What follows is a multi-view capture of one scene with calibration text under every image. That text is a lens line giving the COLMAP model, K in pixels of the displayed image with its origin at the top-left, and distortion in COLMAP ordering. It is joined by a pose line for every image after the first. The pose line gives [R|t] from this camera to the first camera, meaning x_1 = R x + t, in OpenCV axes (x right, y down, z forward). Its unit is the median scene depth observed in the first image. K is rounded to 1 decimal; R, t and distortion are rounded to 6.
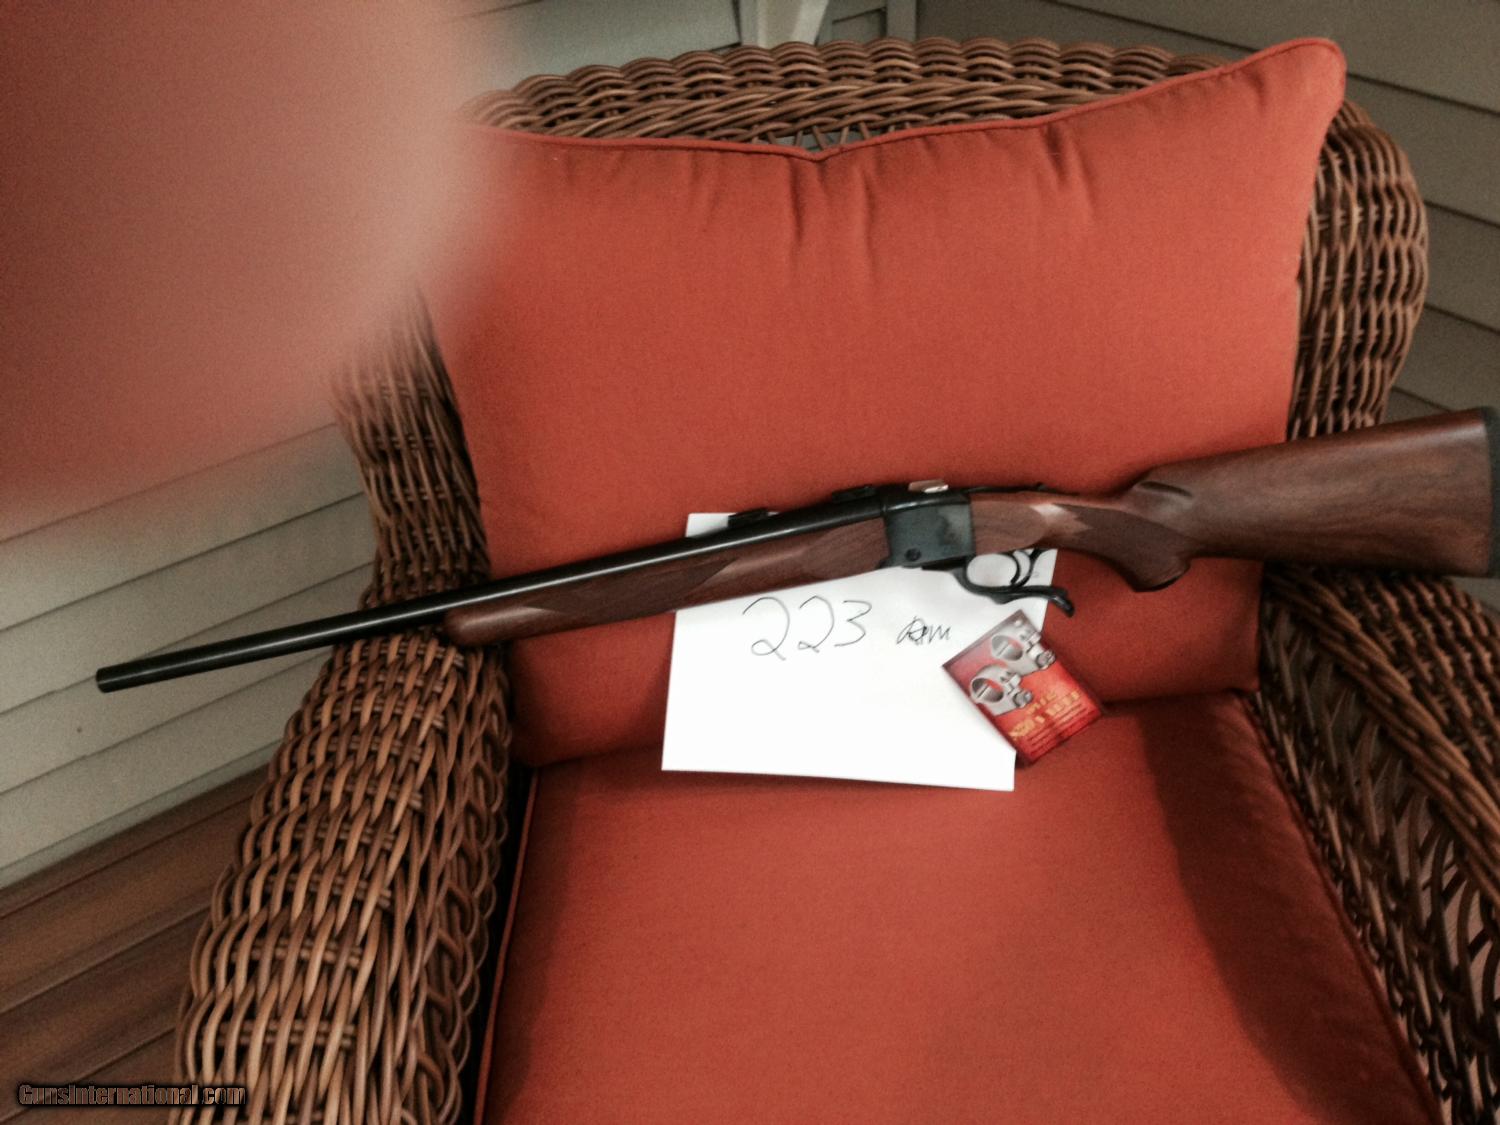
lens RADIAL K [[1427.5, 0, 750.9], [0, 1427.5, 577.0], [0, 0, 1]] dist [0.039121, 0.000000]
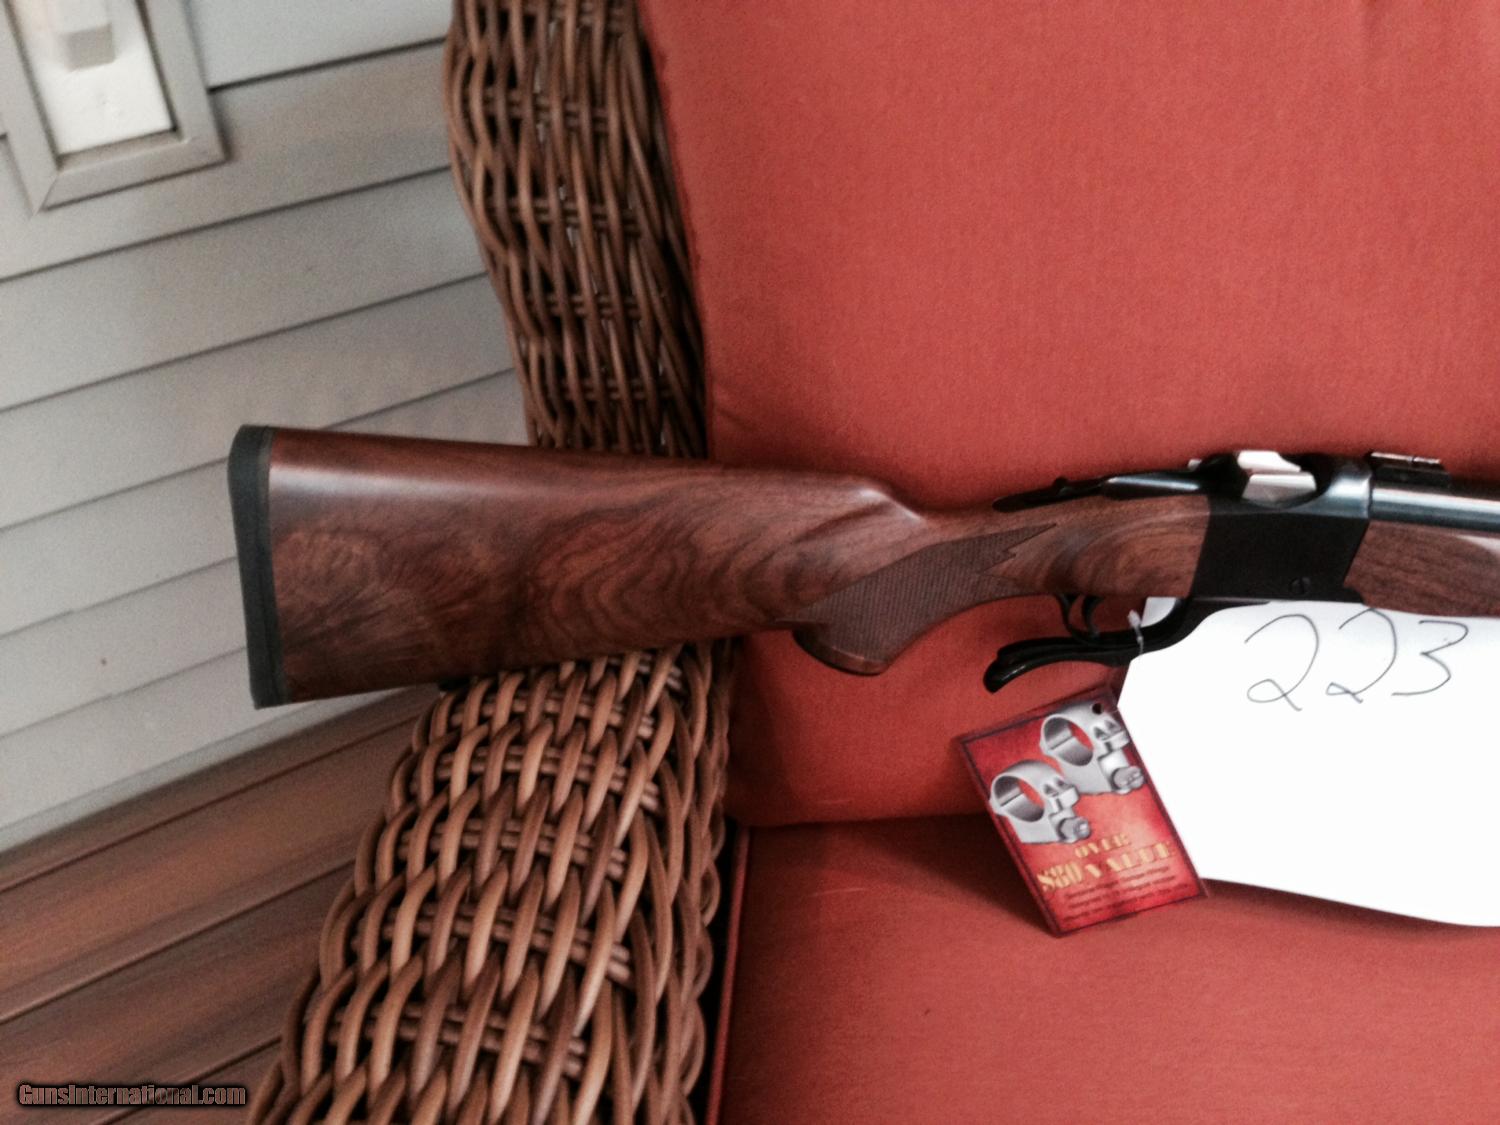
lens RADIAL K [[1452.4, 0, 753.4], [0, 1452.4, 571.0], [0, 0, 1]] dist [0.018498, 0.000000]
pose [[0.995835, 0.079499, -0.044627, -0.153998], [-0.076613, 0.995066, 0.063037, -0.027305], [0.049419, -0.059356, 0.997013, 0.416256]]
